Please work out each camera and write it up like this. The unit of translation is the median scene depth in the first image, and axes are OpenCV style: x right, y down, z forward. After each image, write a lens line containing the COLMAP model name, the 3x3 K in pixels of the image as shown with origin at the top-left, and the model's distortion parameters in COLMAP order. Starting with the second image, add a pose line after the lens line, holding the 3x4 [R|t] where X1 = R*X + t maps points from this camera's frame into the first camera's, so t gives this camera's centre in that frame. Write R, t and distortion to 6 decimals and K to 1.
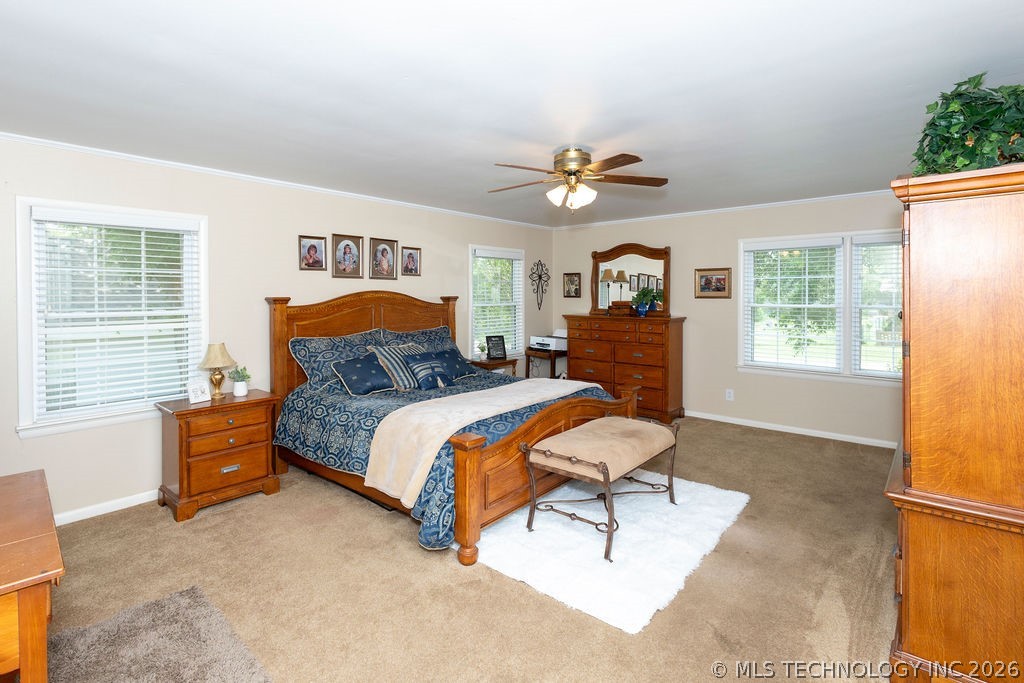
lens RADIAL K [[488.8, 0, 512.8], [0, 488.8, 304.7], [0, 0, 1]] dist [0.001003, -0.000699]
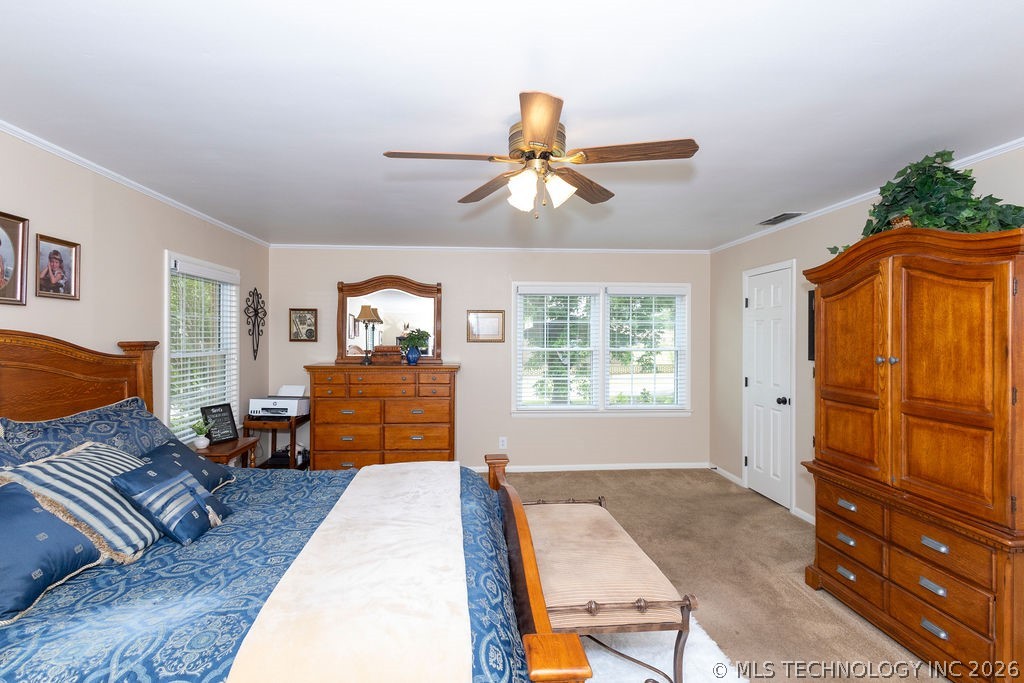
lens RADIAL K [[475.1, 0, 510.1], [0, 475.1, 338.4], [0, 0, 1]] dist [0.000533, -0.000237]
pose [[0.706254, 0.000015, 0.707958, -0.205266], [0.012416, 0.999846, -0.012407, -0.008128], [-0.707850, 0.017553, 0.706145, 0.329606]]
